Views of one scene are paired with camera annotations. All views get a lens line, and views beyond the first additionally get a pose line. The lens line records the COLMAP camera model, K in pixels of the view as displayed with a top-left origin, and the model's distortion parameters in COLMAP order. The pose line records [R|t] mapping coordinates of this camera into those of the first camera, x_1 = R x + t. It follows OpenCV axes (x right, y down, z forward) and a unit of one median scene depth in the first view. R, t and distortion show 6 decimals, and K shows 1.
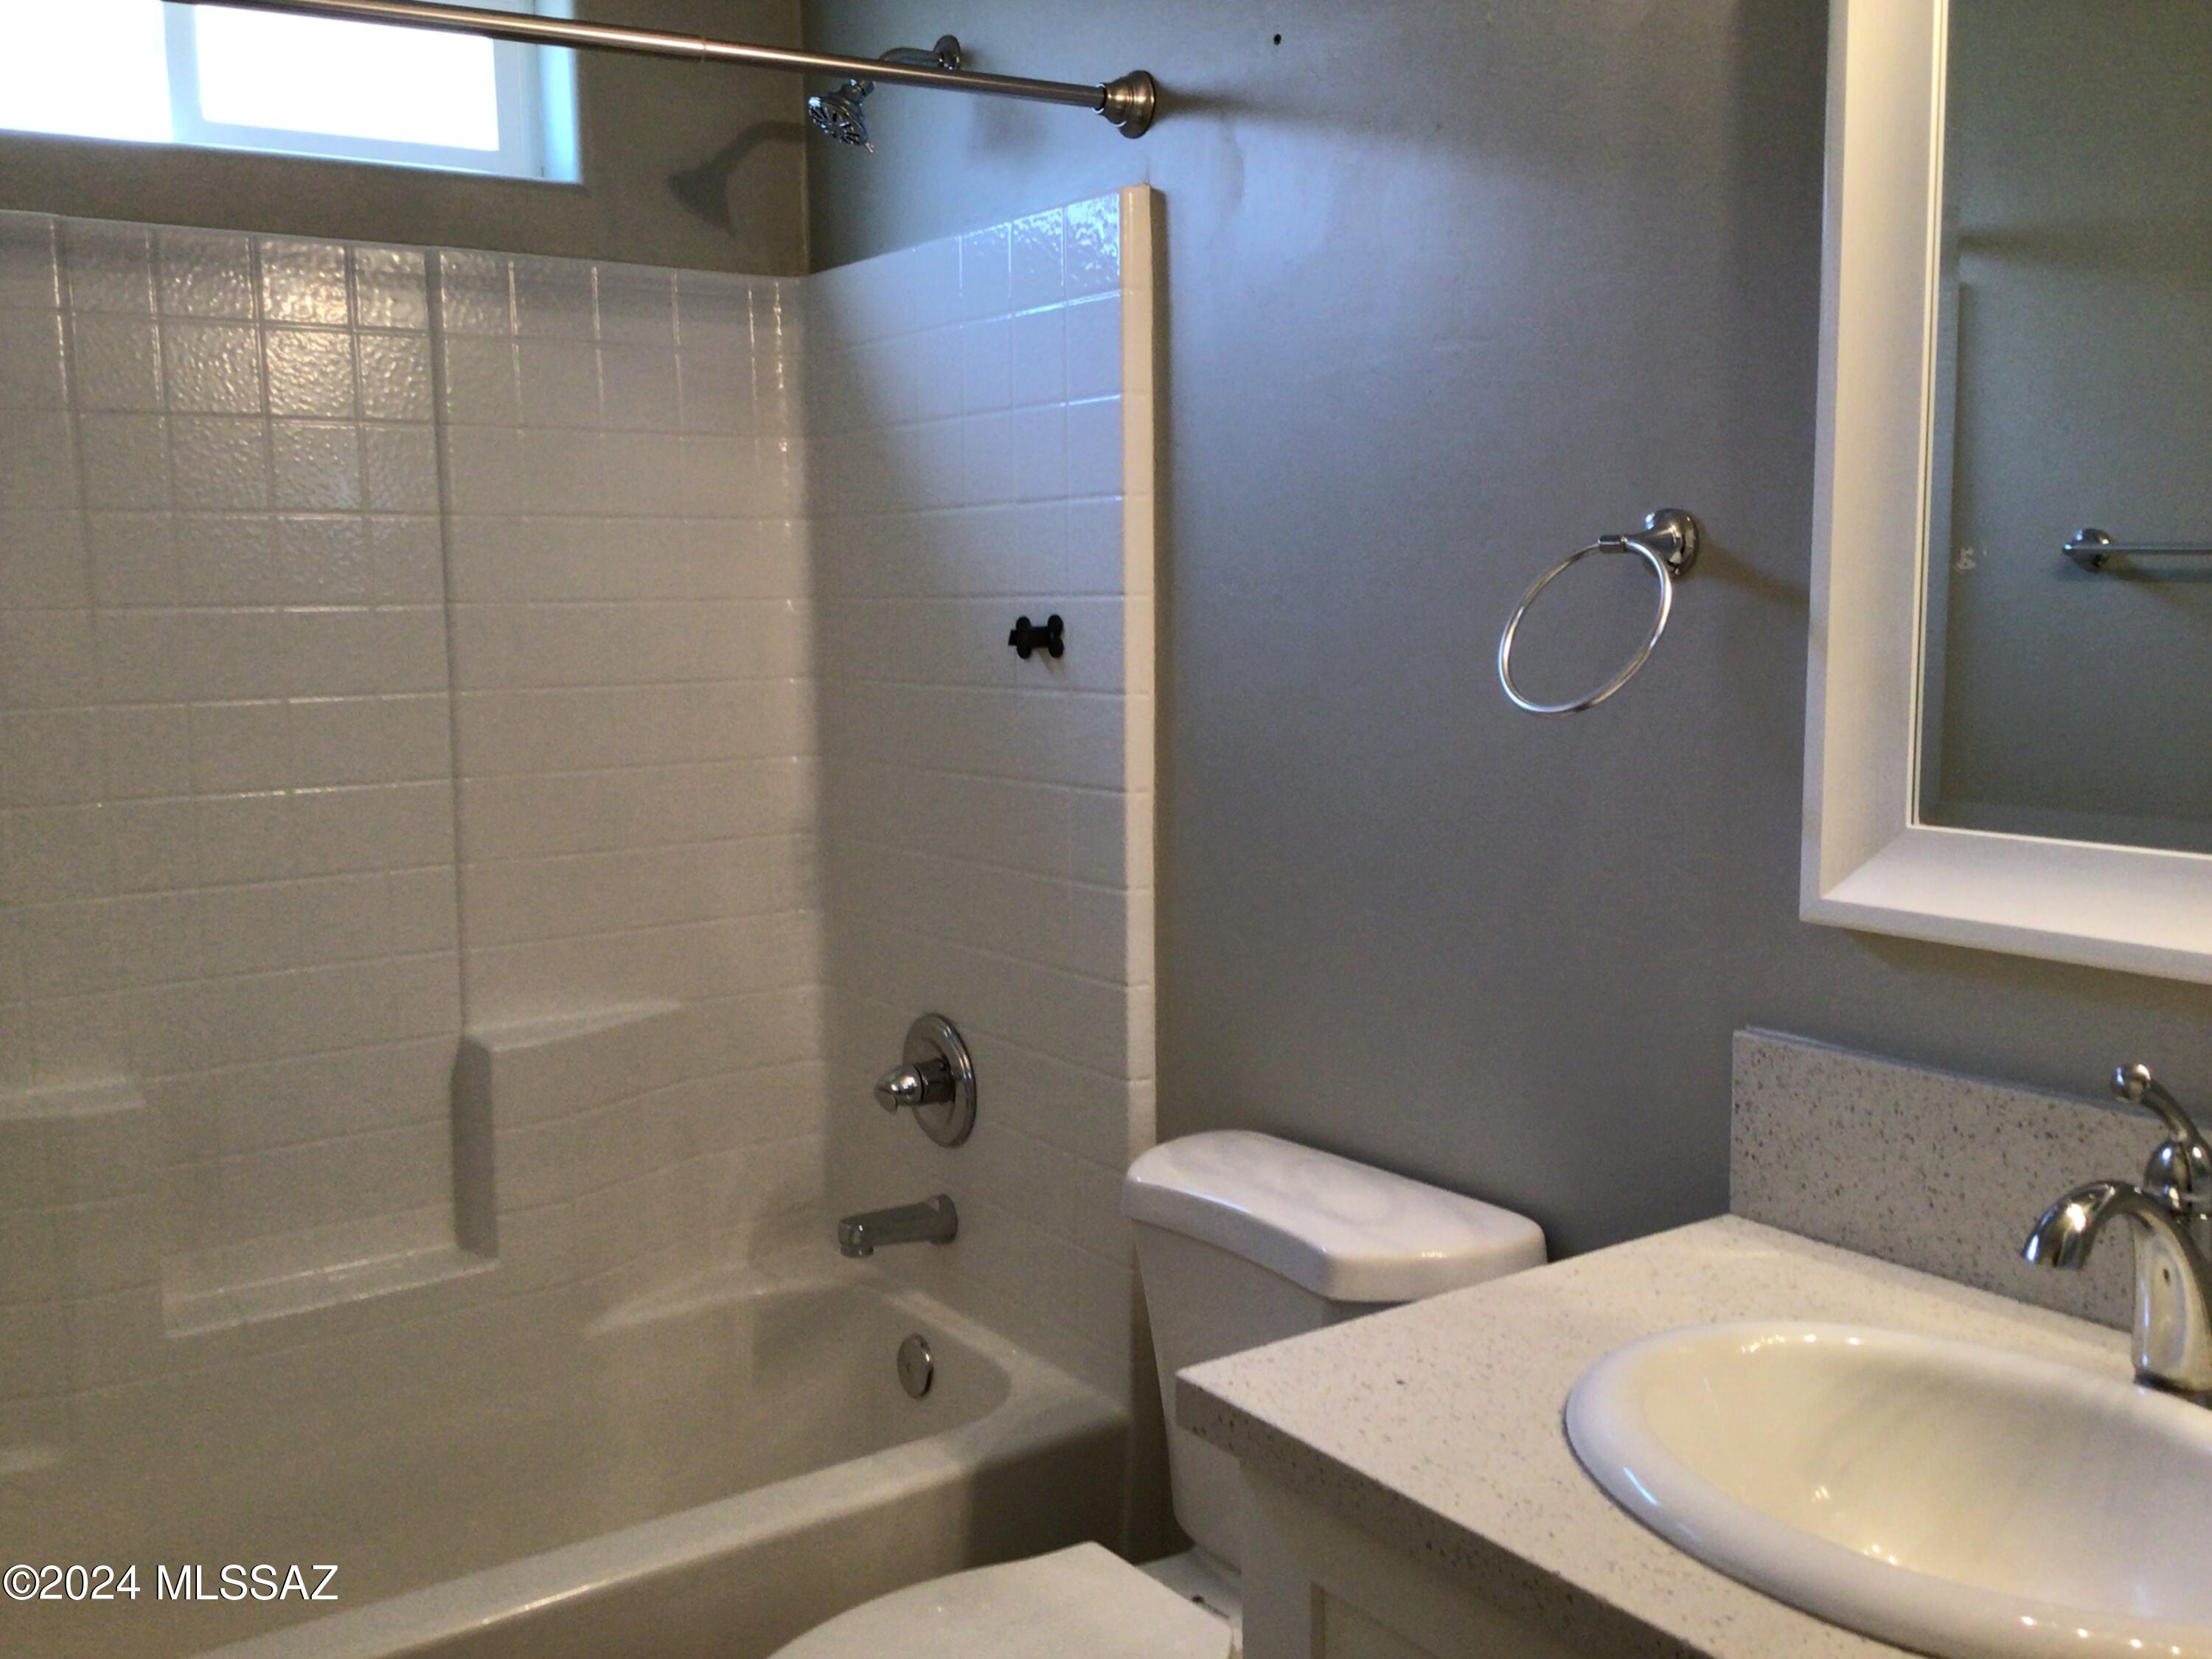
lens RADIAL K [[2000.3, 0, 1103.3], [0, 2000.3, 828.8], [0, 0, 1]] dist [0.093049, -0.200501]
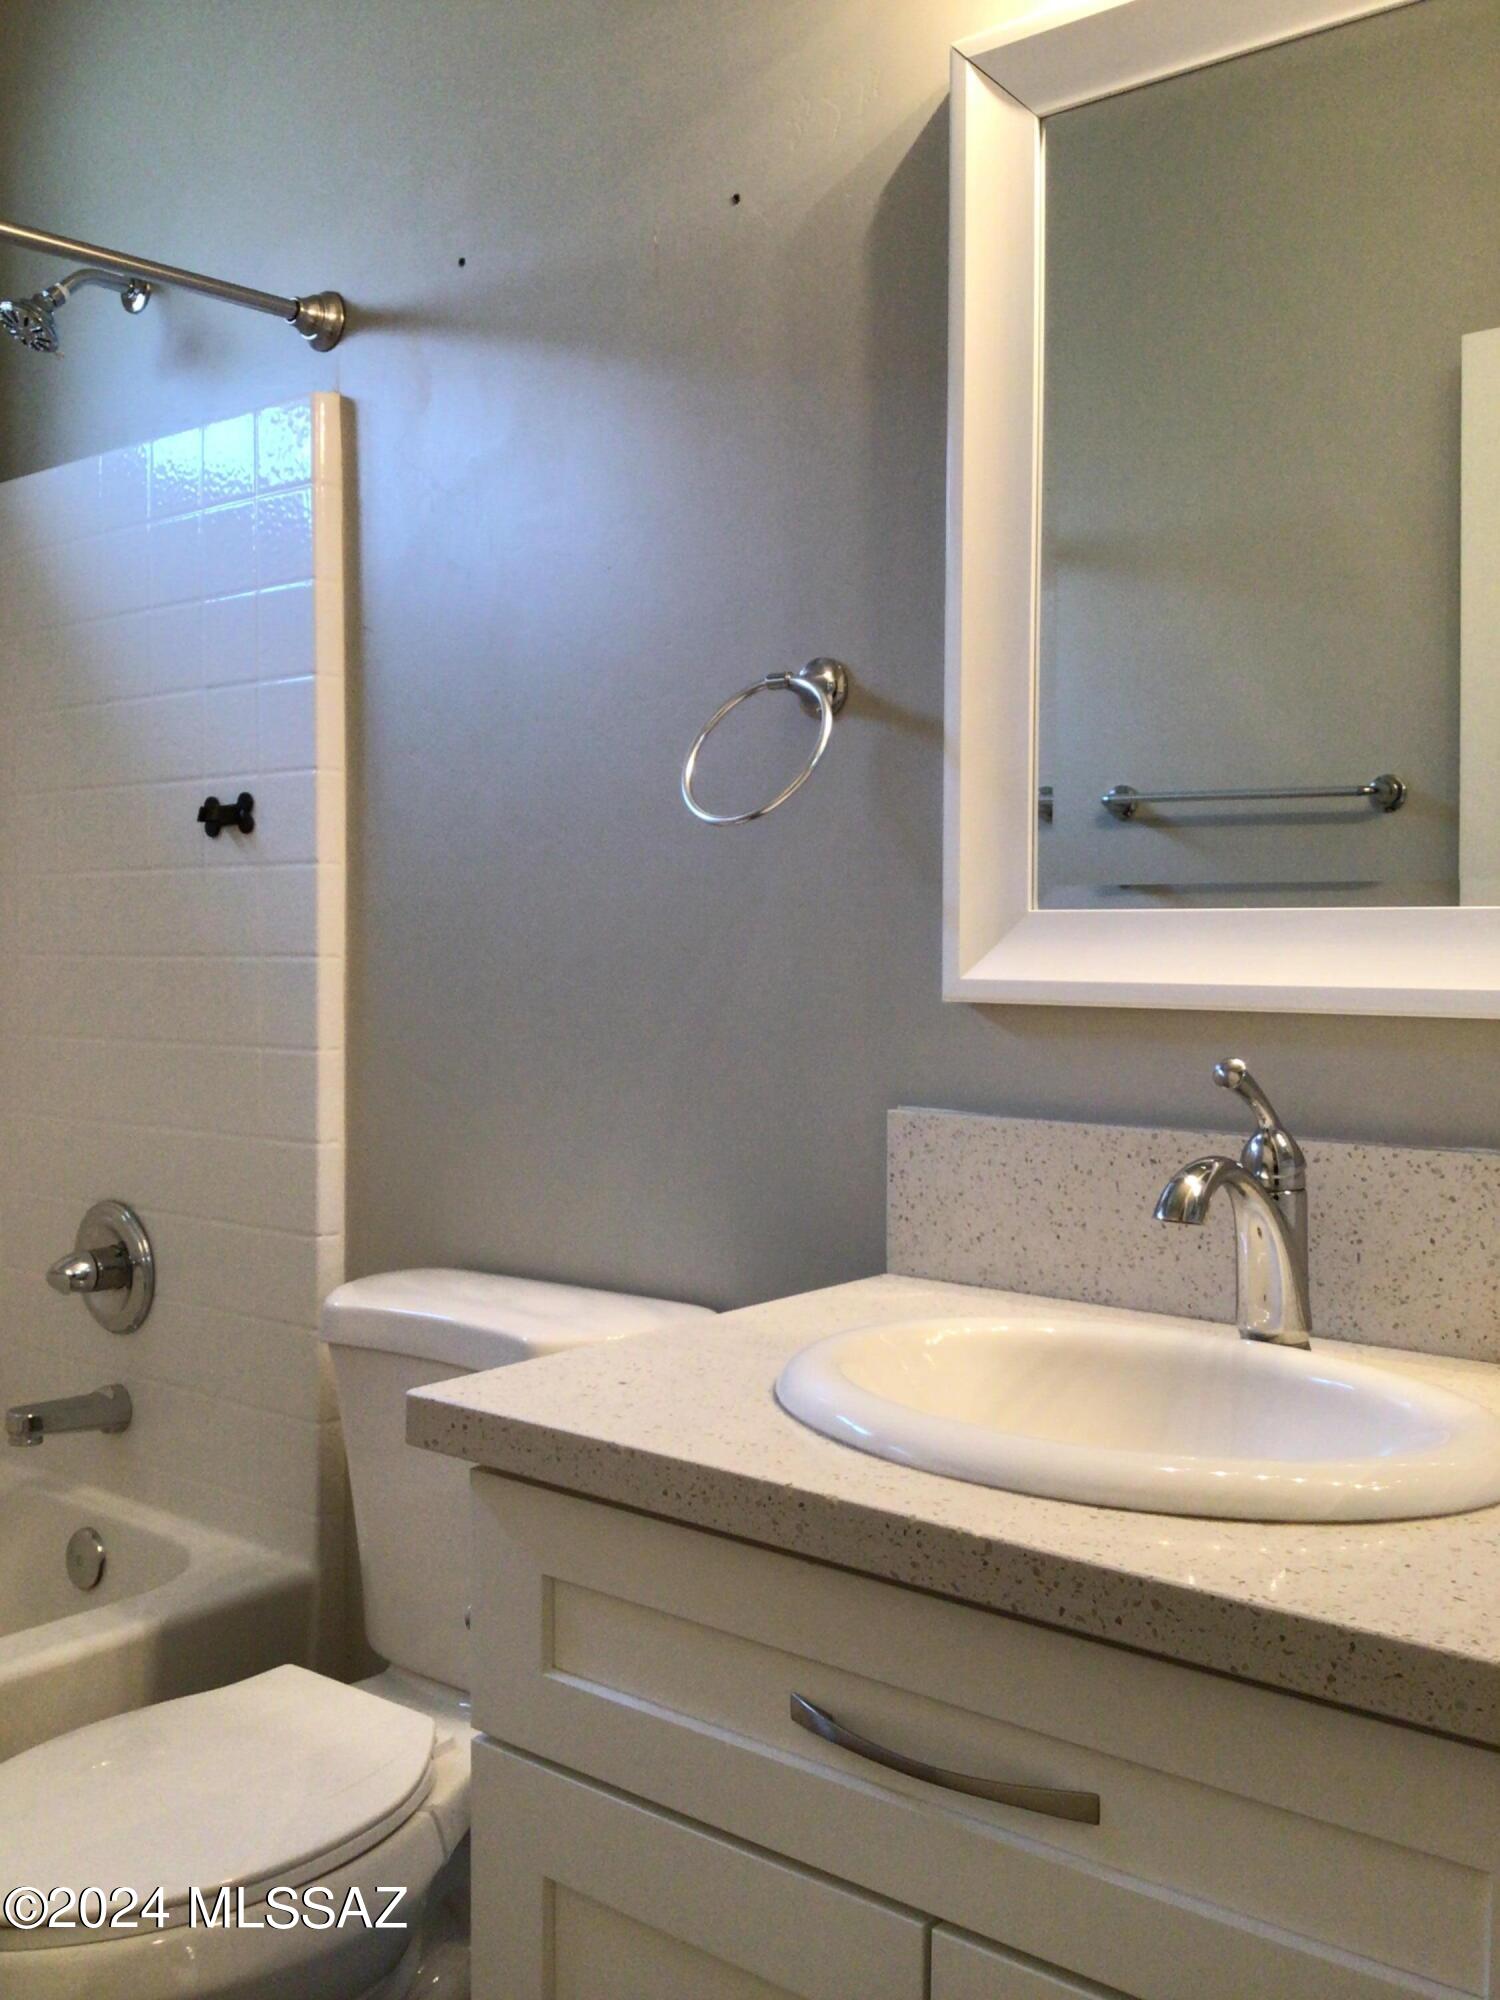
lens RADIAL K [[1808.6, 0, 743.2], [0, 1808.6, 1058.3], [0, 0, 1]] dist [0.093049, -0.200501]
pose [[0.961208, 0.005155, 0.275776, -0.038032], [0.019956, 0.995905, -0.088172, 0.128239], [-0.275101, 0.090255, 0.957169, 0.034126]]
